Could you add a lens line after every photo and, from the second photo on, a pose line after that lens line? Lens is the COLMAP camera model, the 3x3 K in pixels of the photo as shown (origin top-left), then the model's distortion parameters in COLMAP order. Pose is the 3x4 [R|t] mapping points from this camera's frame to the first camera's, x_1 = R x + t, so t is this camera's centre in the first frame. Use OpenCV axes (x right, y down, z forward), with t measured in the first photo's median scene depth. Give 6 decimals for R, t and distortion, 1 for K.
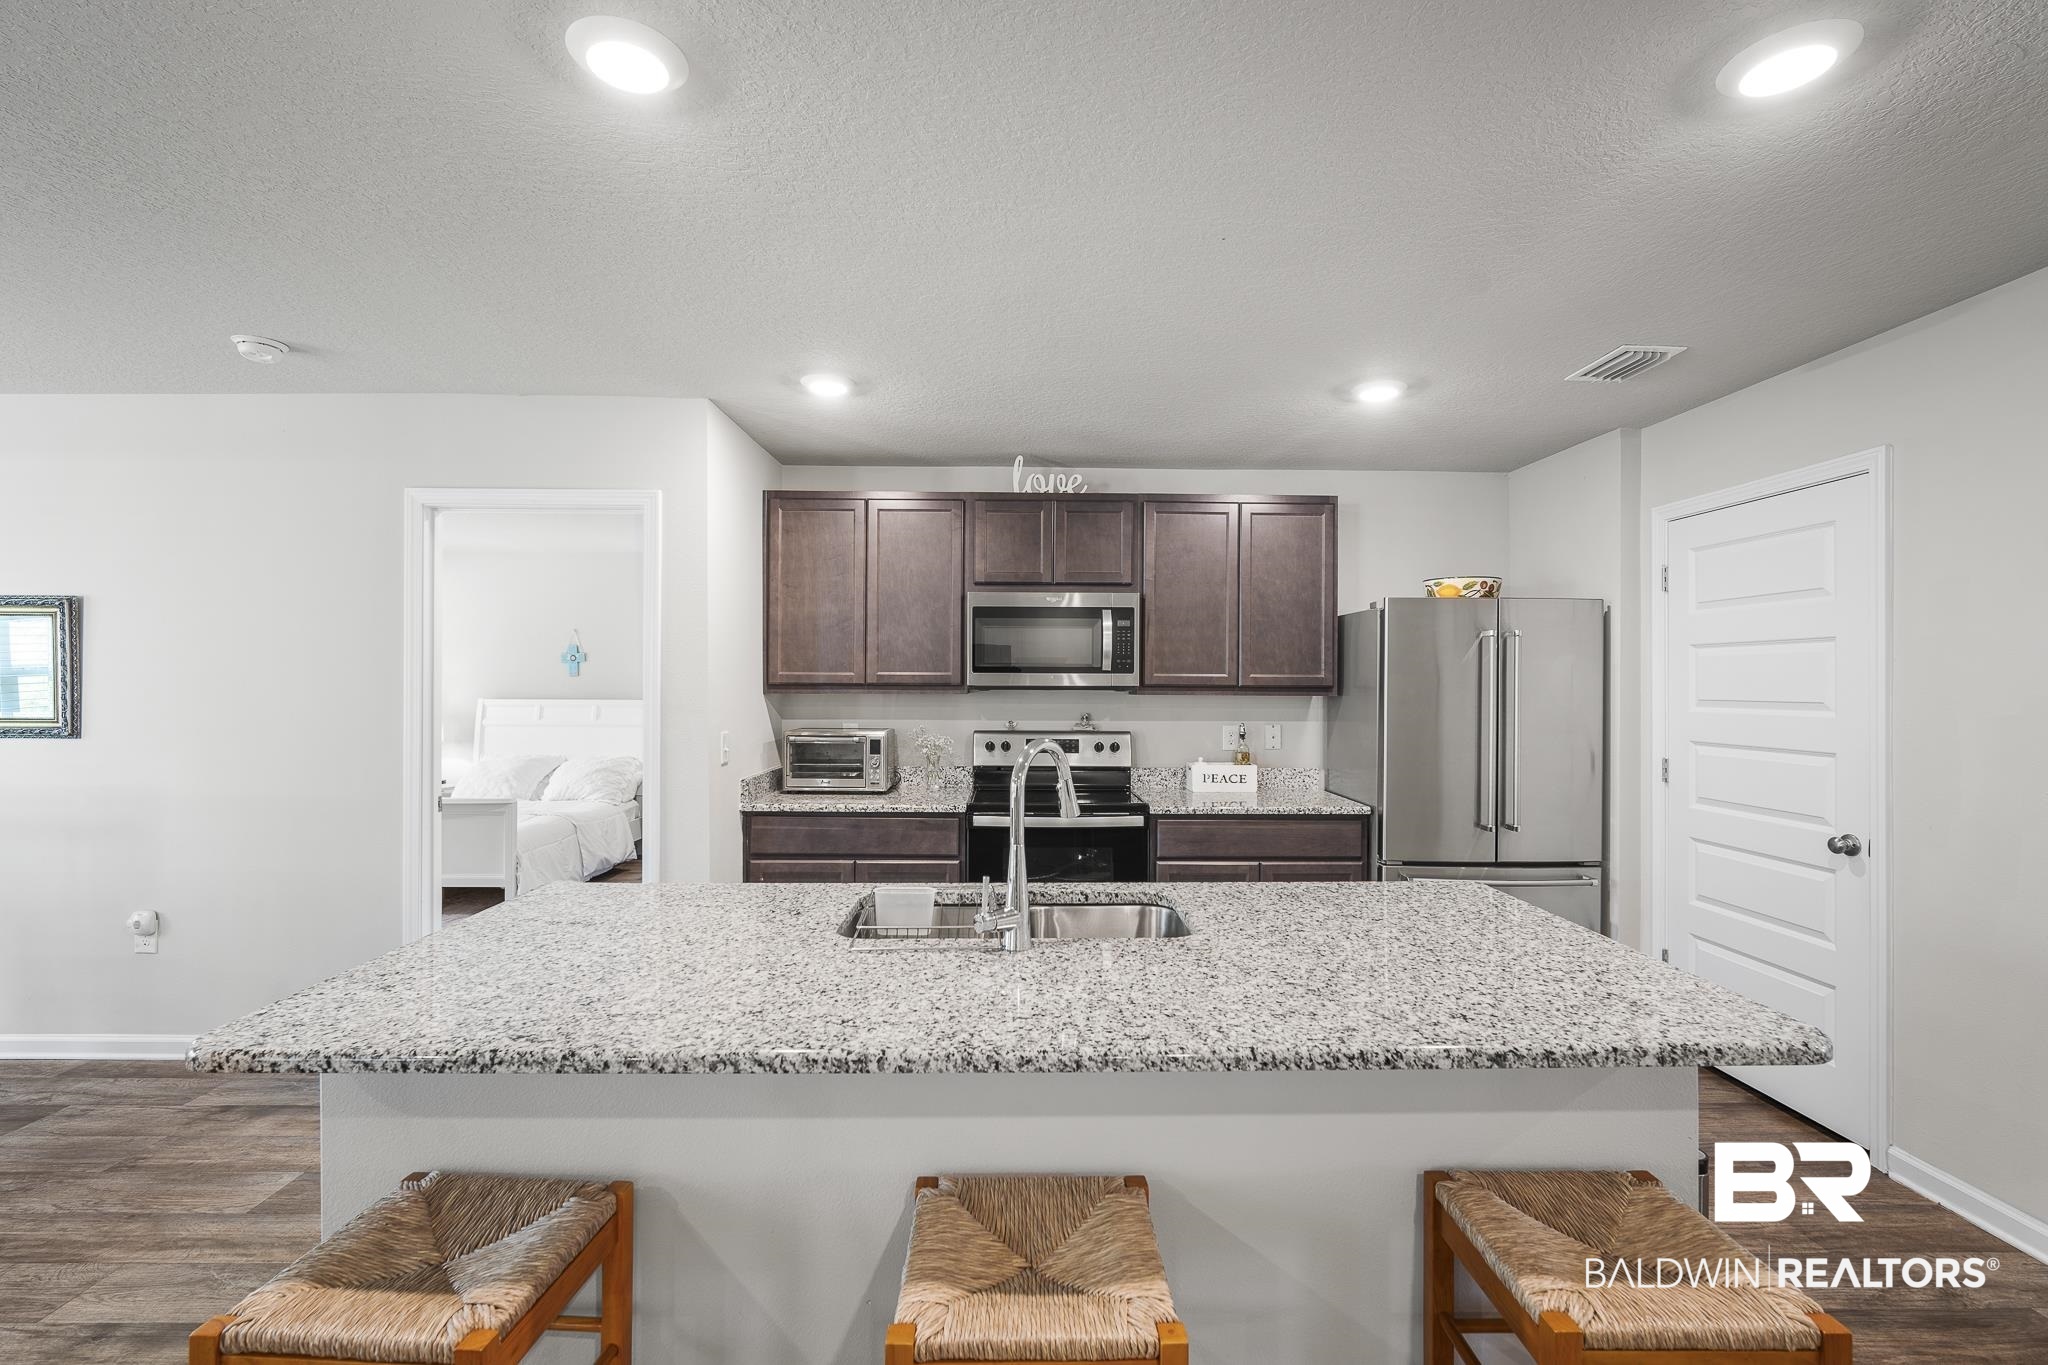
lens RADIAL K [[915.6, 0, 1002.0], [0, 915.6, 678.8], [0, 0, 1]] dist [-0.003074, 0.001233]
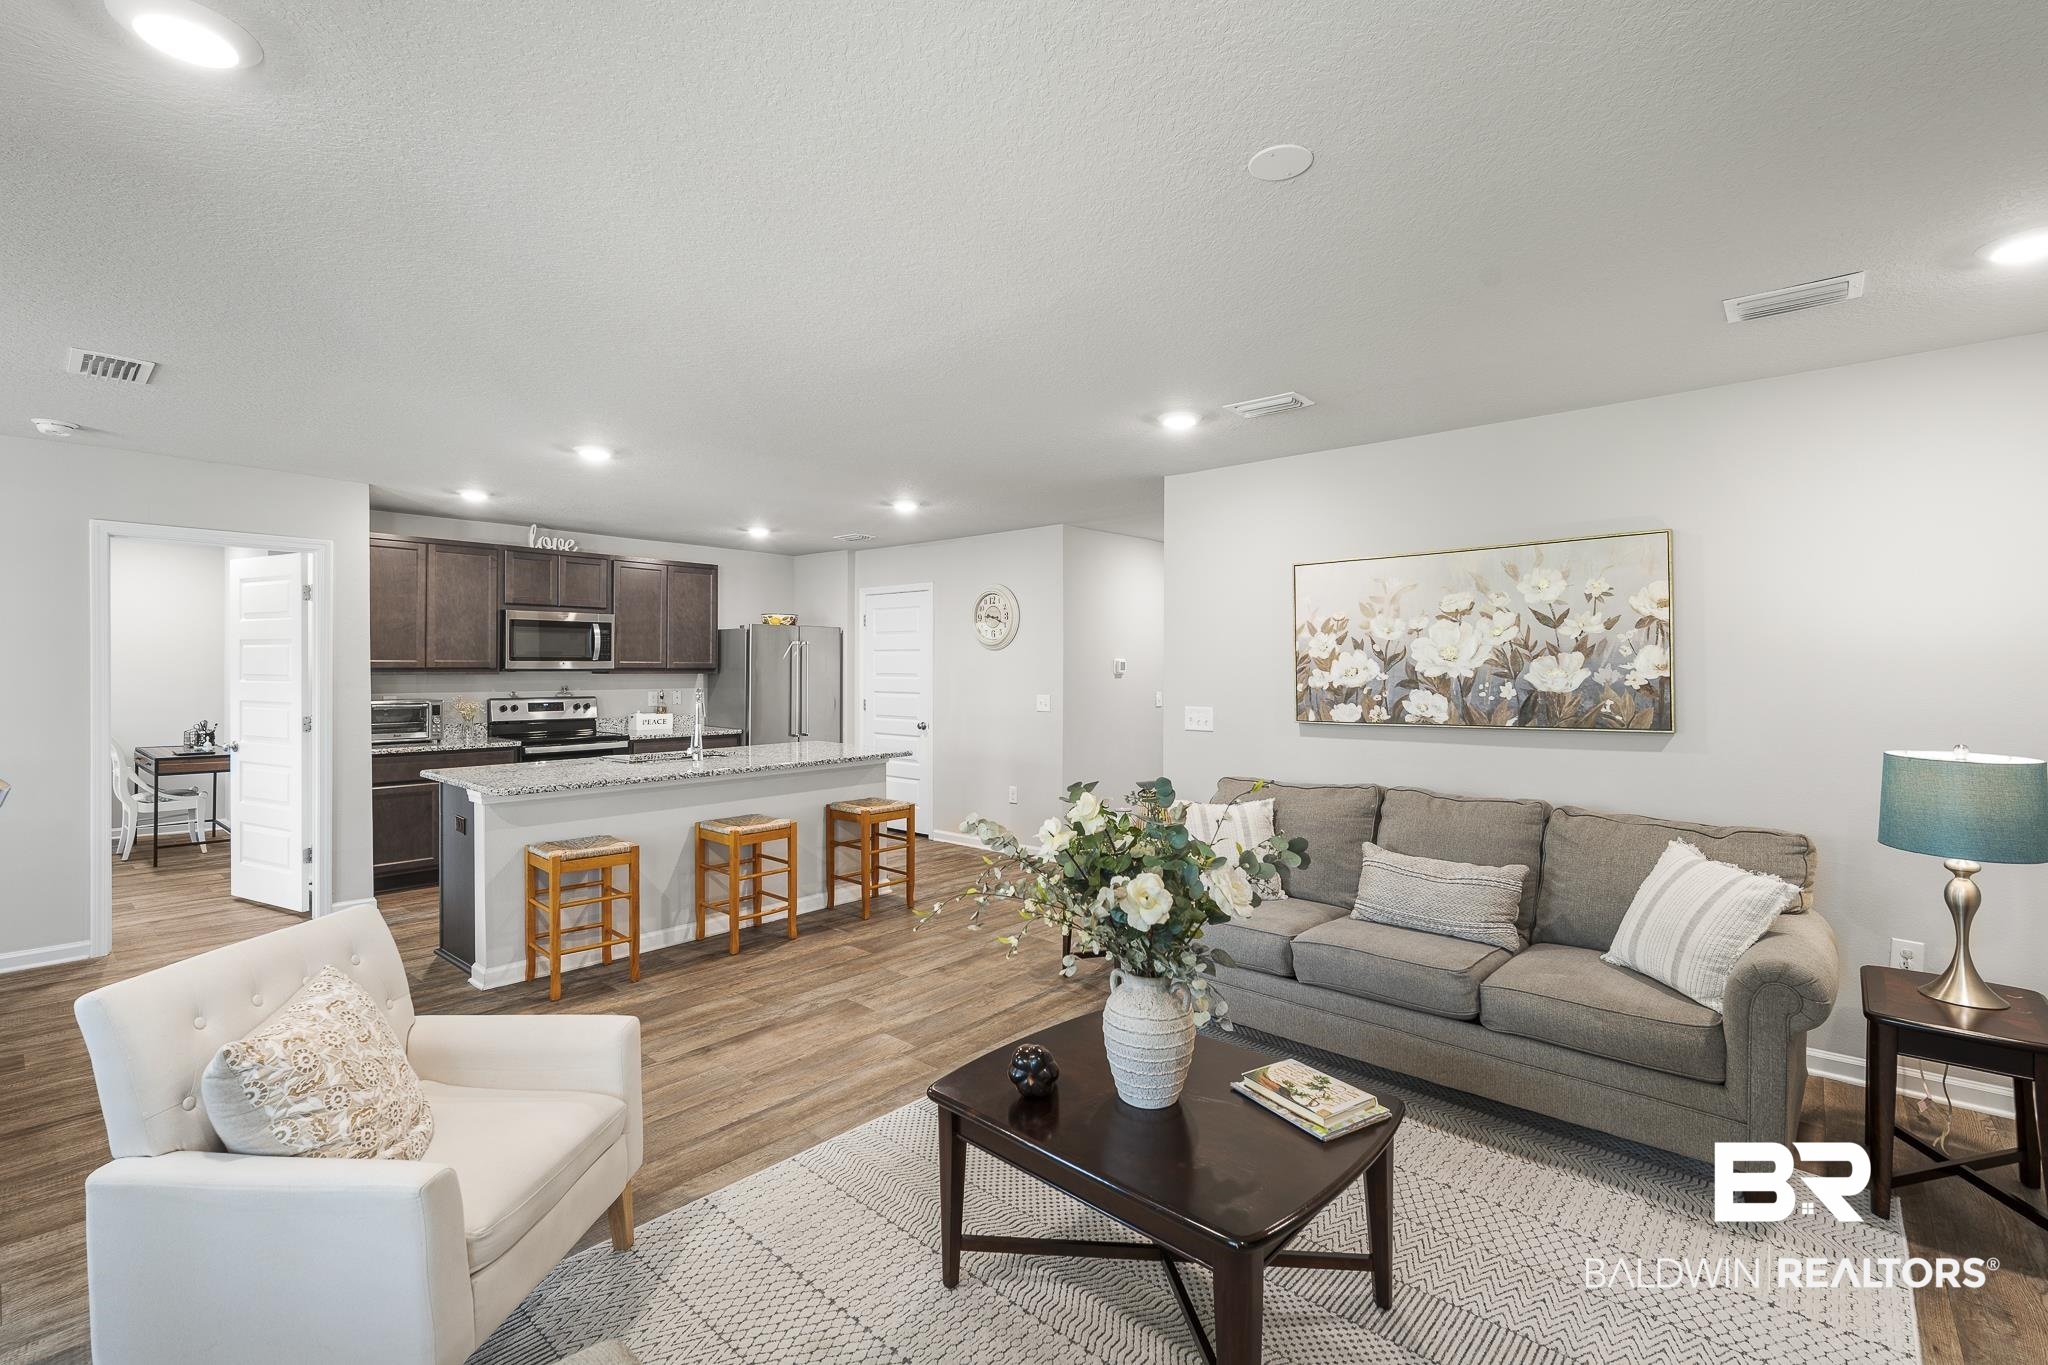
lens RADIAL K [[915.6, 0, 1051.3], [0, 915.6, 681.8], [0, 0, 1]] dist [-0.003074, 0.001233]
pose [[0.649192, -0.015133, 0.760474, -0.615131], [-0.004244, 0.999714, 0.023518, -0.011029], [-0.760613, -0.018495, 0.648942, -0.725645]]
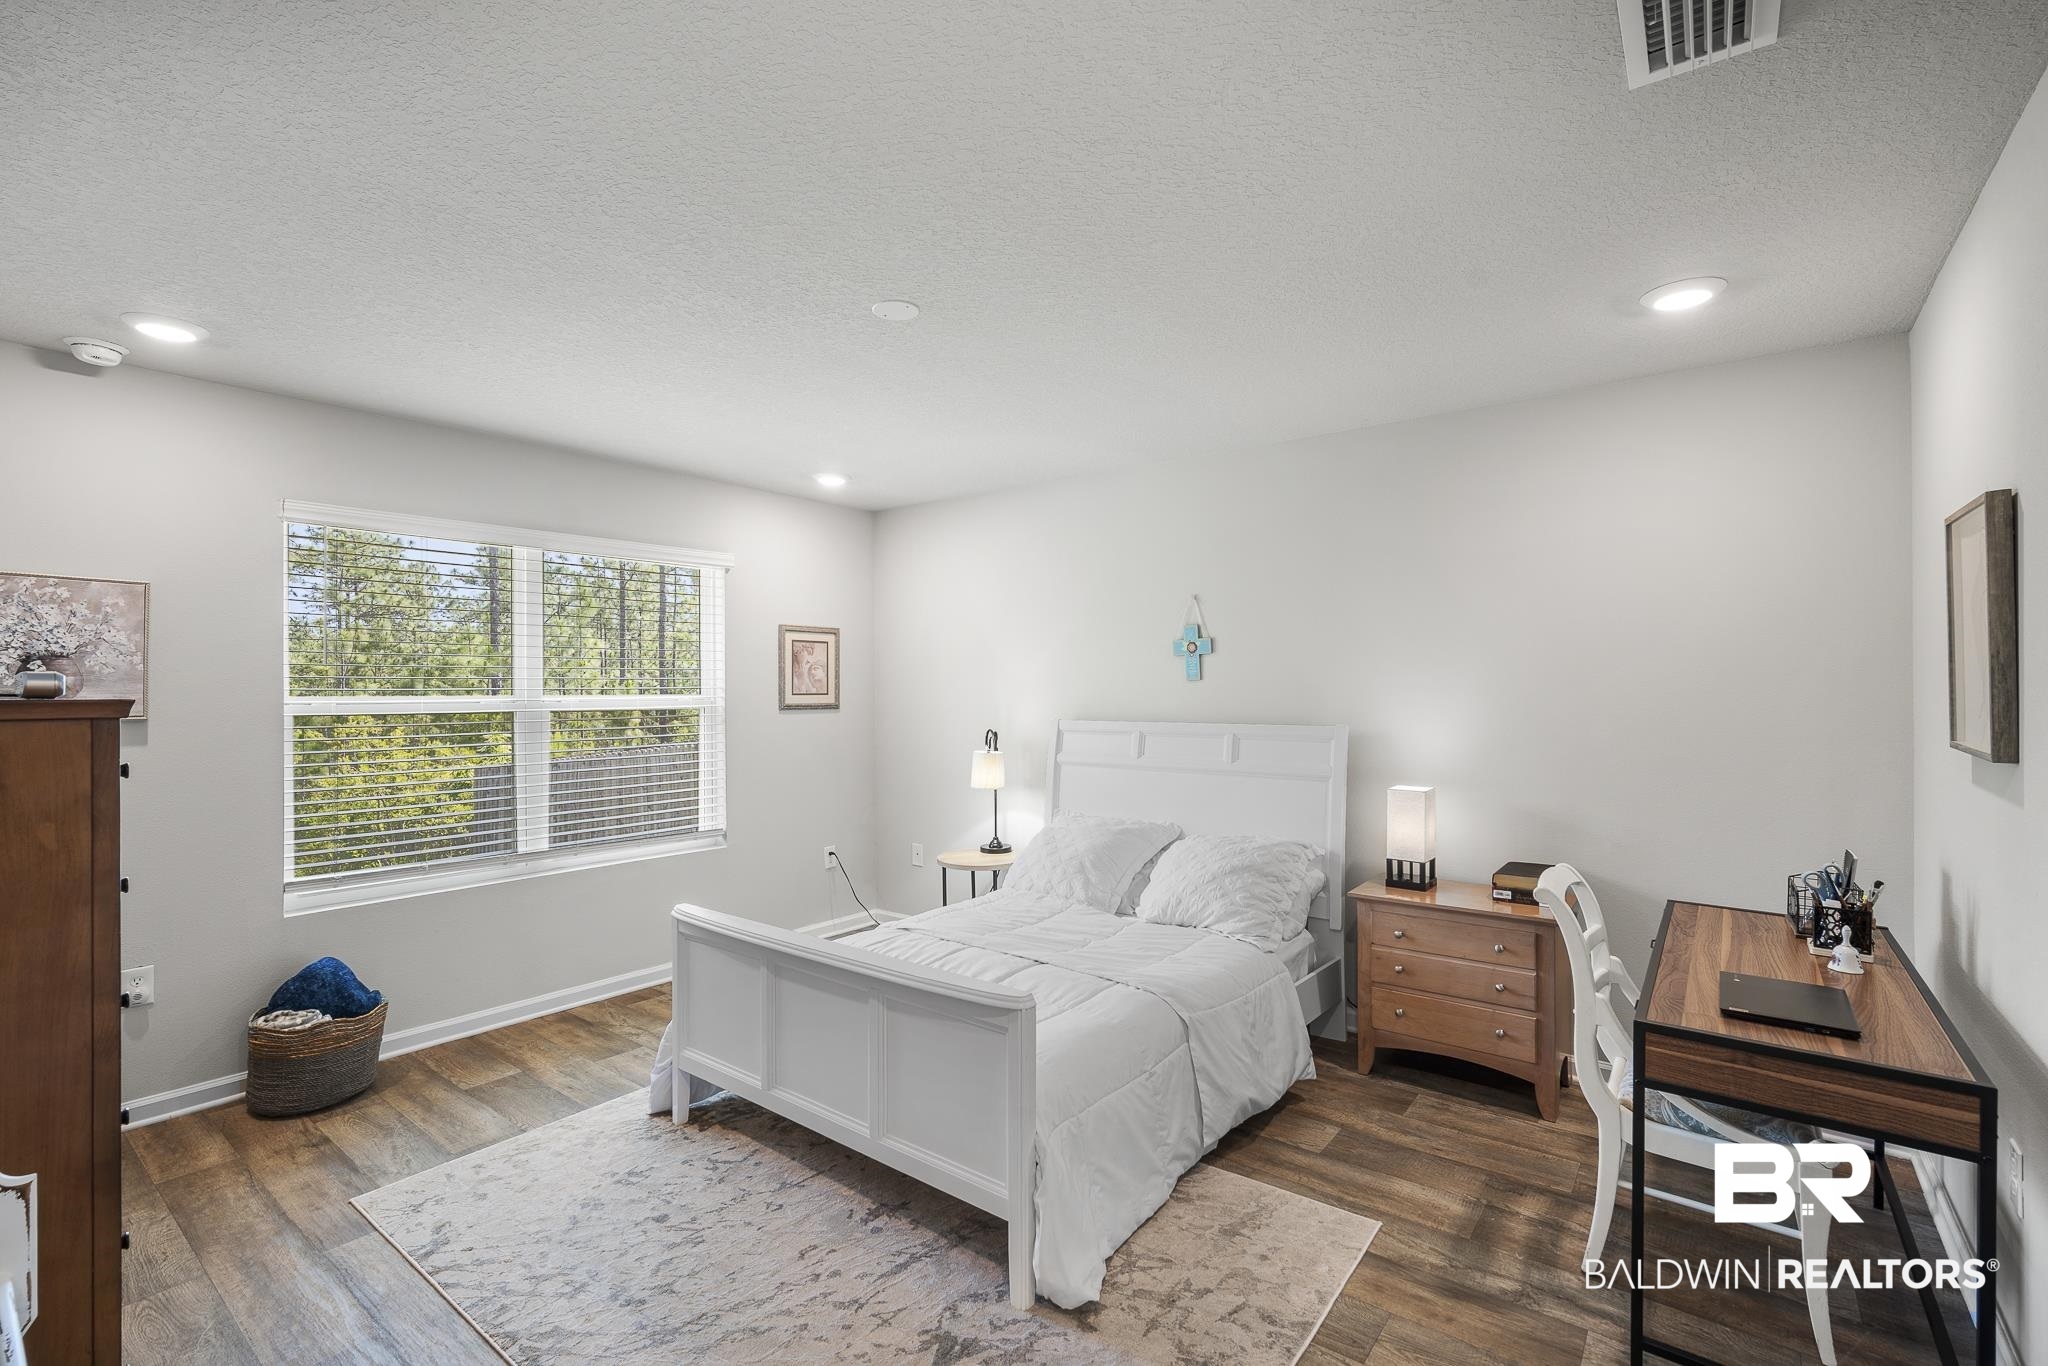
lens RADIAL K [[915.6, 0, 1015.7], [0, 915.6, 671.9], [0, 0, 1]] dist [-0.003074, 0.001233]
pose [[0.788734, -0.006797, -0.614698, -0.398140], [0.005385, 0.999977, -0.004148, -0.011908], [0.614712, -0.000038, 0.788752, 0.928696]]
